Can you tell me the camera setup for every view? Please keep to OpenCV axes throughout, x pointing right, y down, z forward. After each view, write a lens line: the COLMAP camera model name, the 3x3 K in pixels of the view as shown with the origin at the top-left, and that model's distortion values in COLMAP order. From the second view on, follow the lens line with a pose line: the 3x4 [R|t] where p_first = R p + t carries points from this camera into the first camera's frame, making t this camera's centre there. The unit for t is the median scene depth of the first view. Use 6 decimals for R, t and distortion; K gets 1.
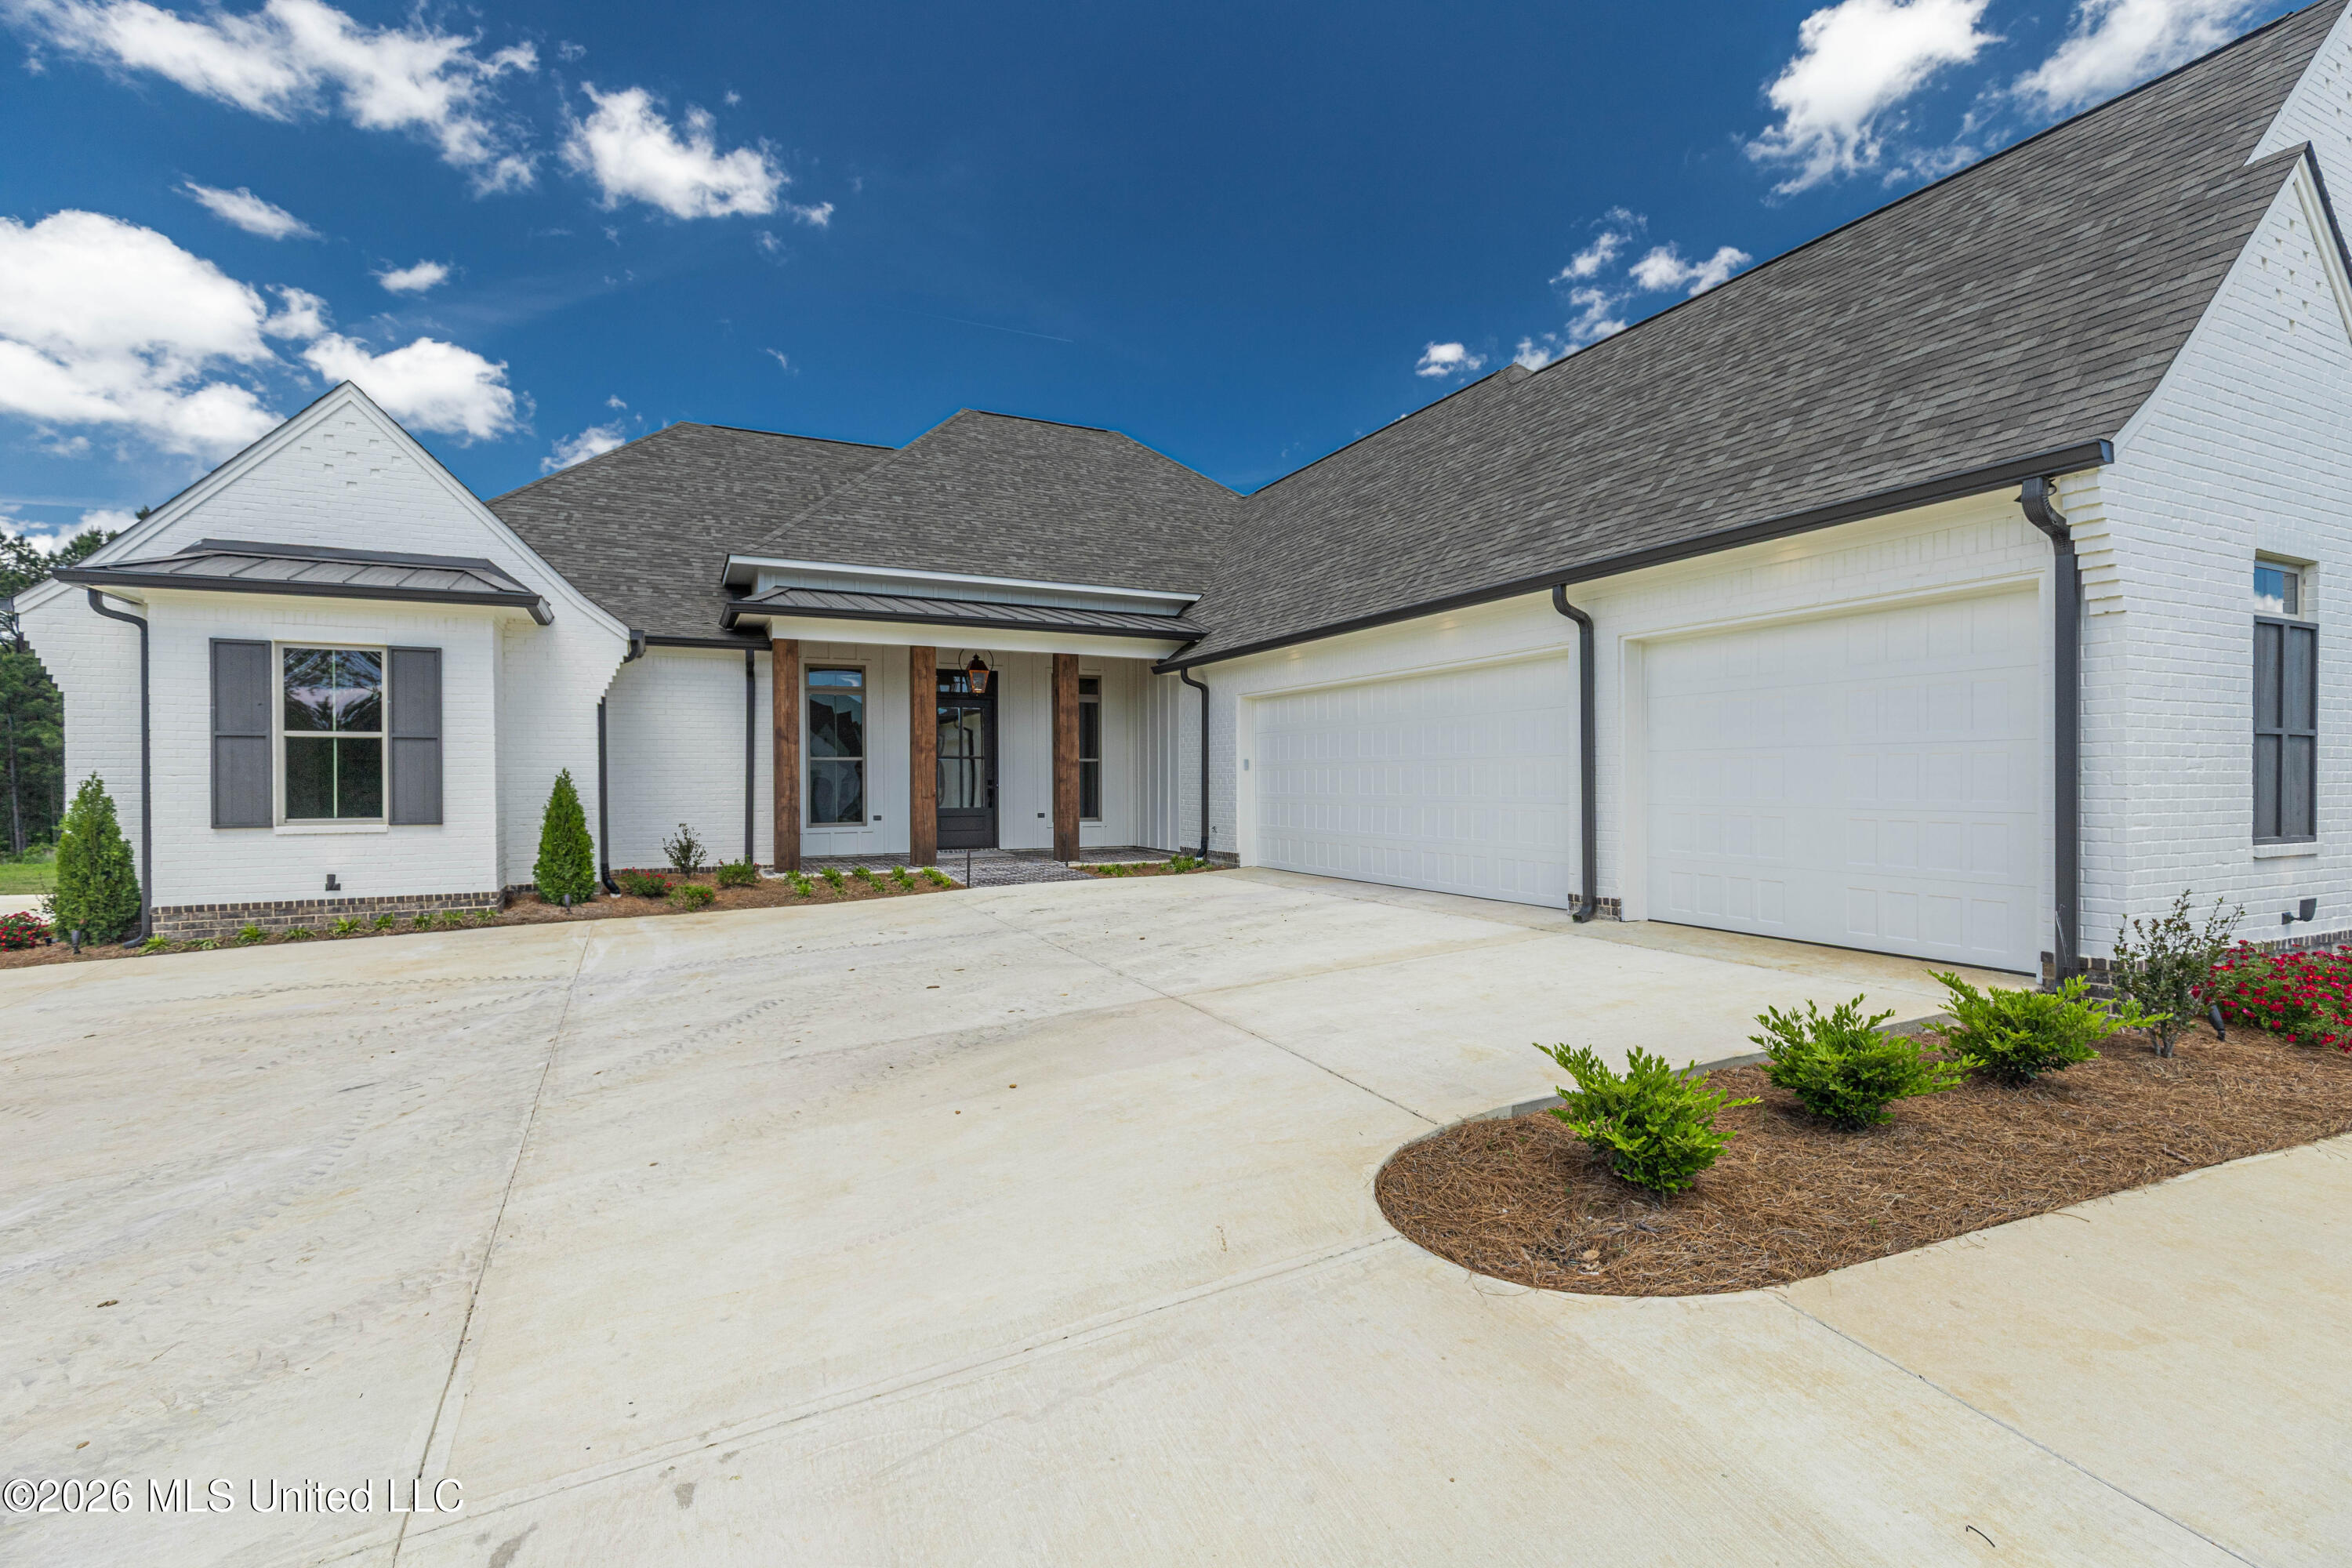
lens RADIAL K [[1055.8, 0, 1176.0], [0, 1055.8, 784.0], [0, 0, 1]] dist [0.005665, 0.000106]
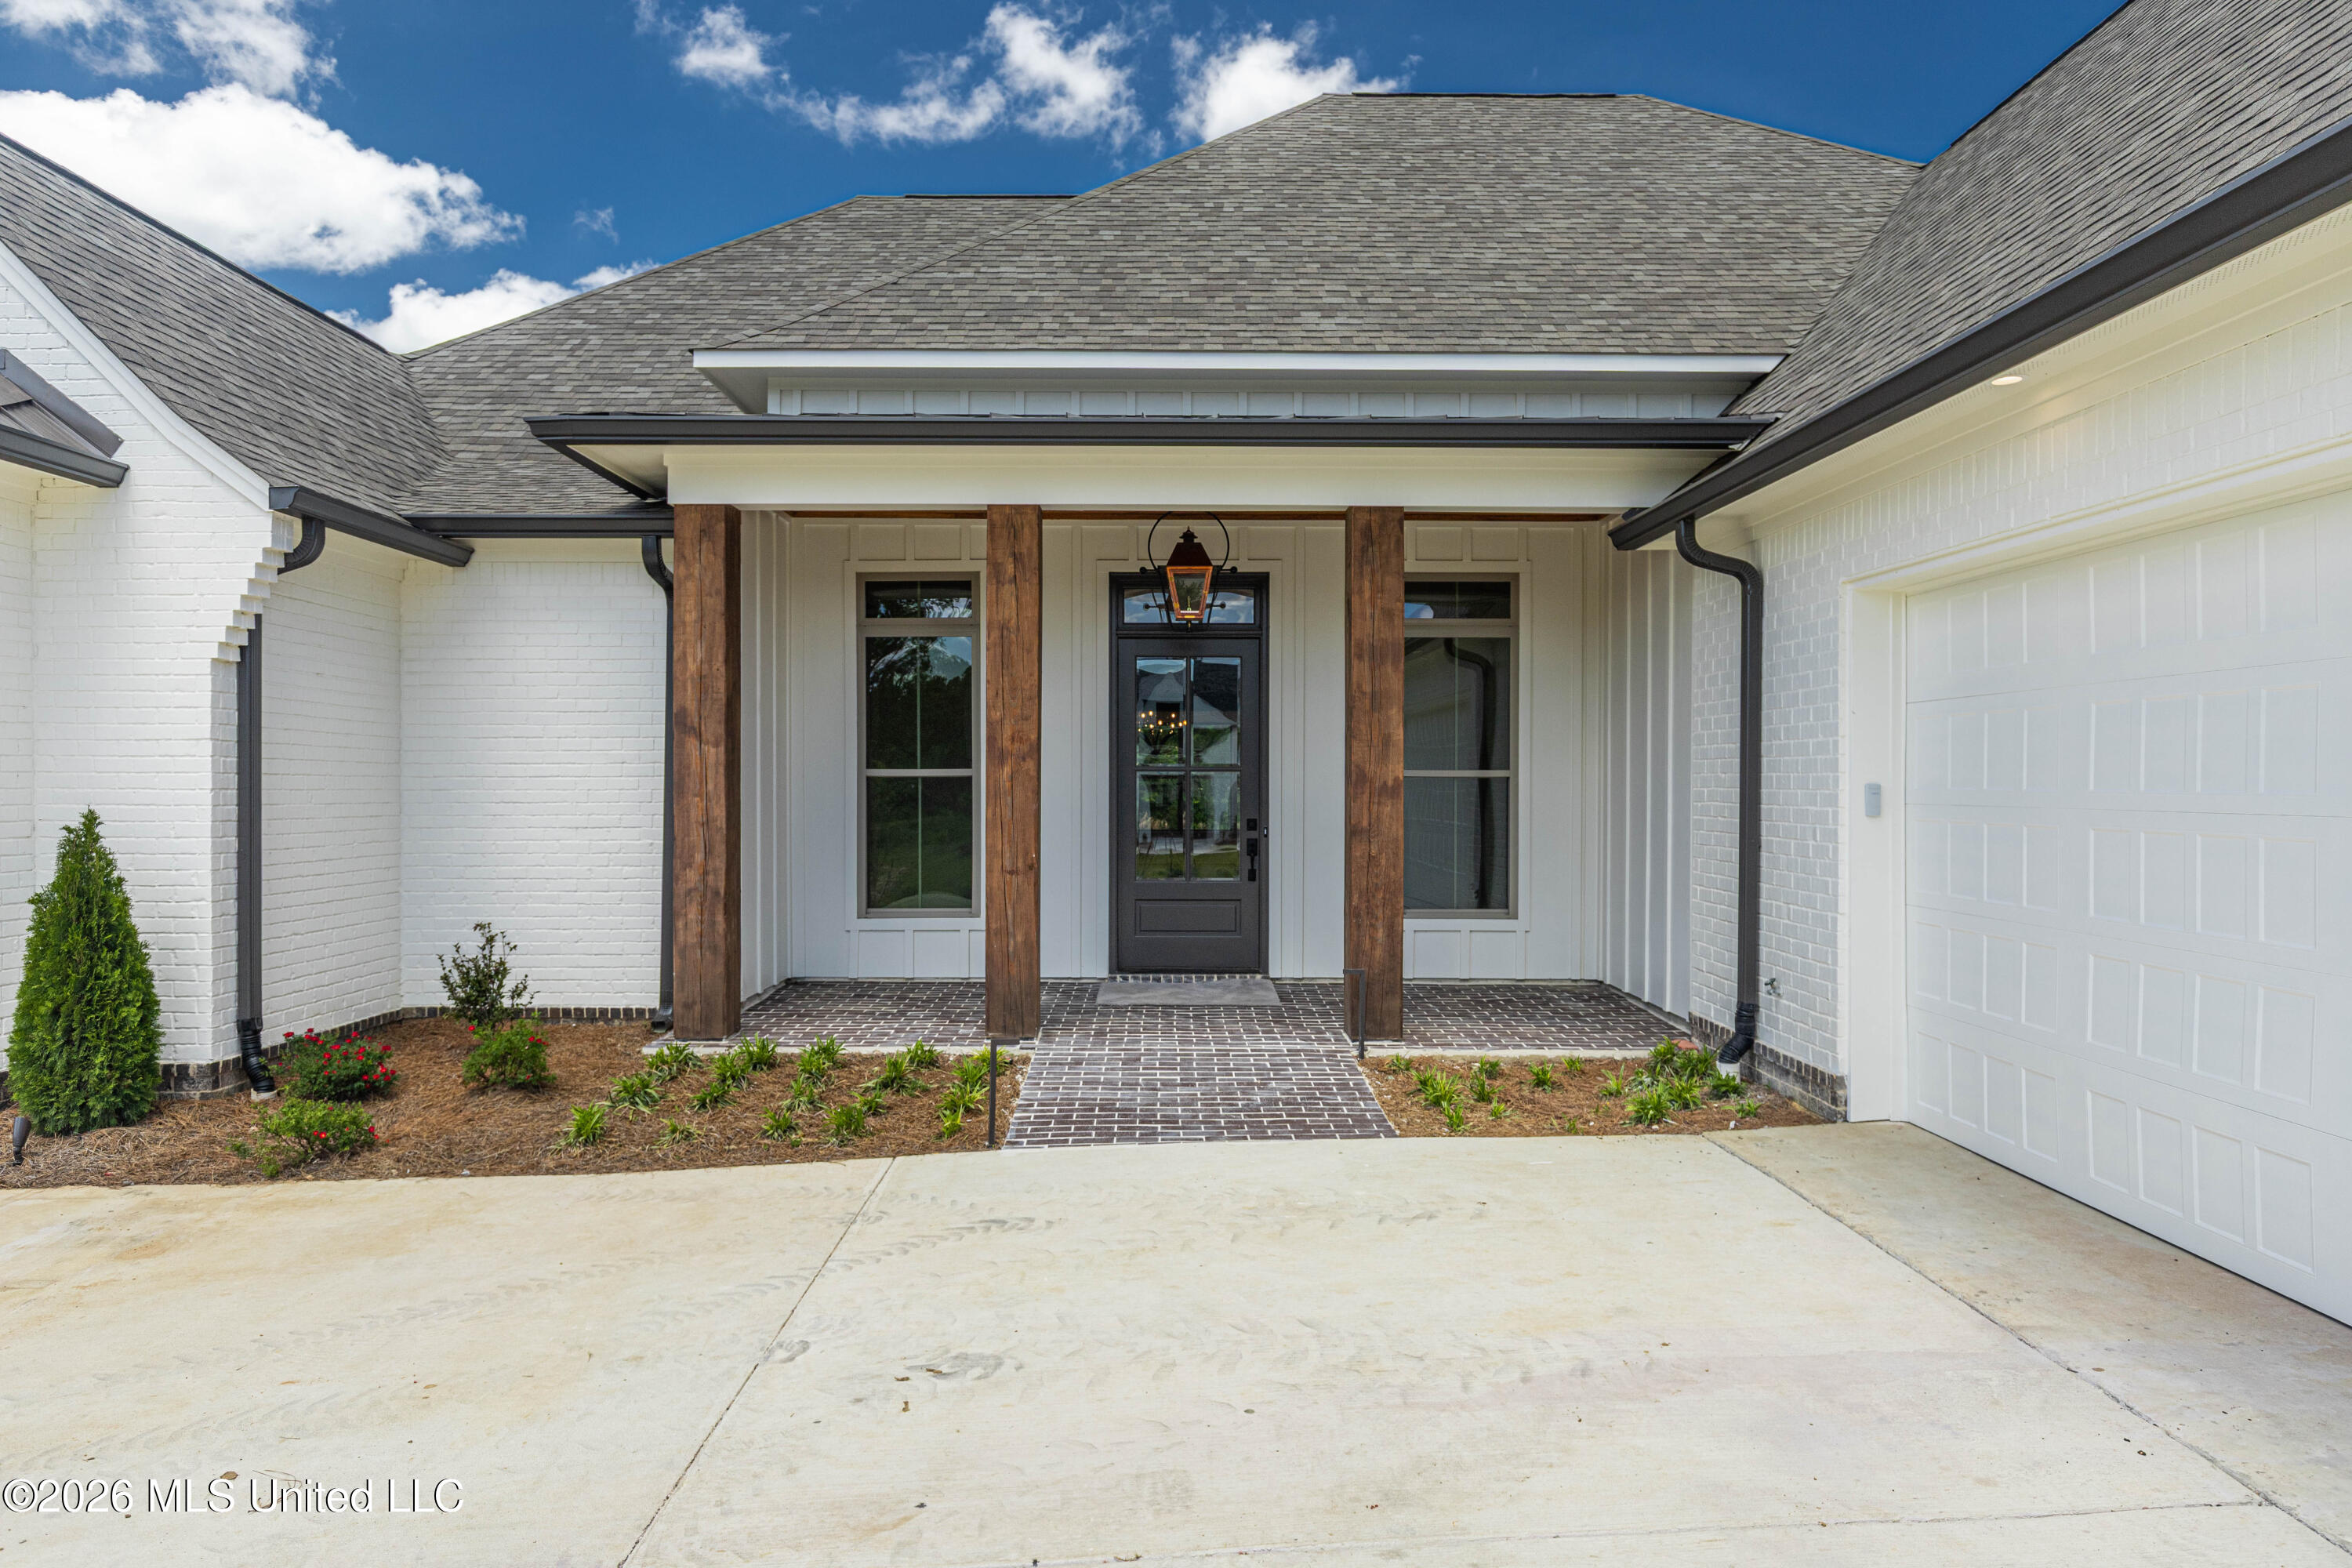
lens RADIAL K [[1435.7, 0, 1176.0], [0, 1435.7, 784.0], [0, 0, 1]] dist [-0.001641, 0.000165]
pose [[0.905554, 0.007294, -0.424168, 0.057664], [-0.006101, 0.999973, 0.004170, -0.023092], [0.424187, -0.001188, 0.905574, 0.498879]]
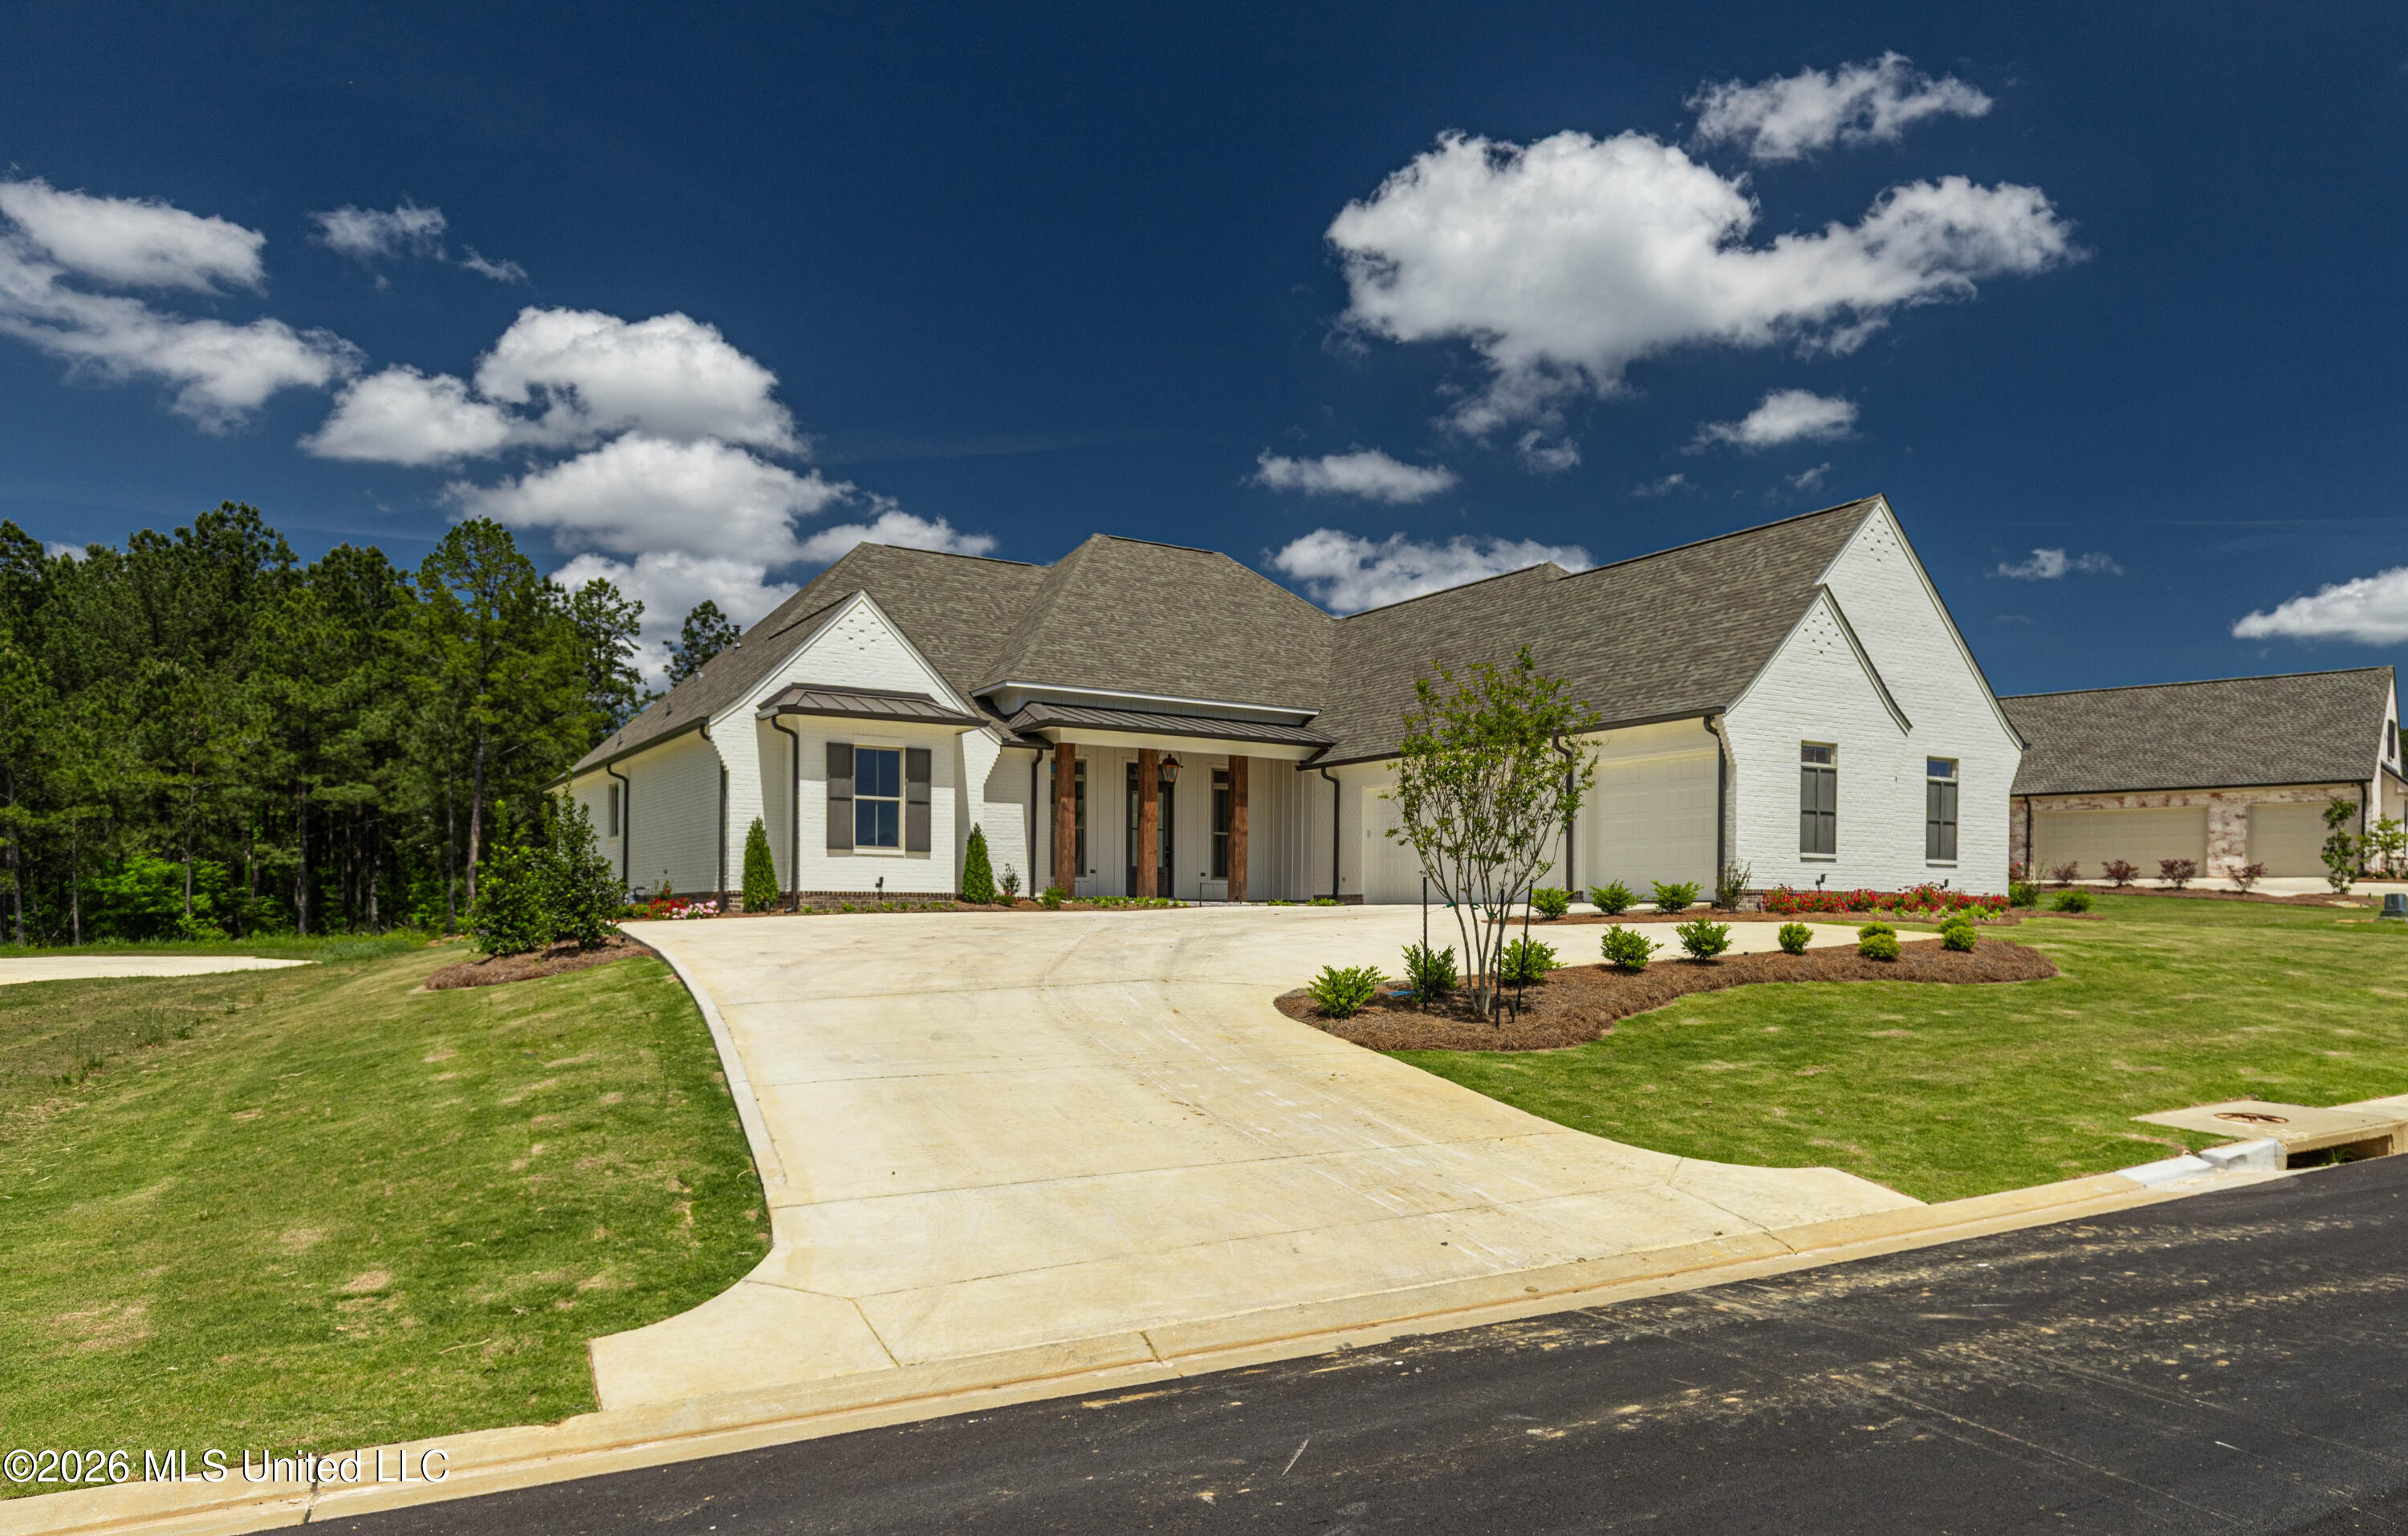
lens RADIAL K [[1560.2, 0, 1287.1], [0, 1560.2, 919.5], [0, 0, 1]] dist [0.002634, 0.000097]
pose [[0.993402, 0.012309, 0.114019, -0.282920], [-0.012444, 0.999922, 0.000478, 0.097753], [-0.114005, -0.001894, 0.993478, -1.115564]]
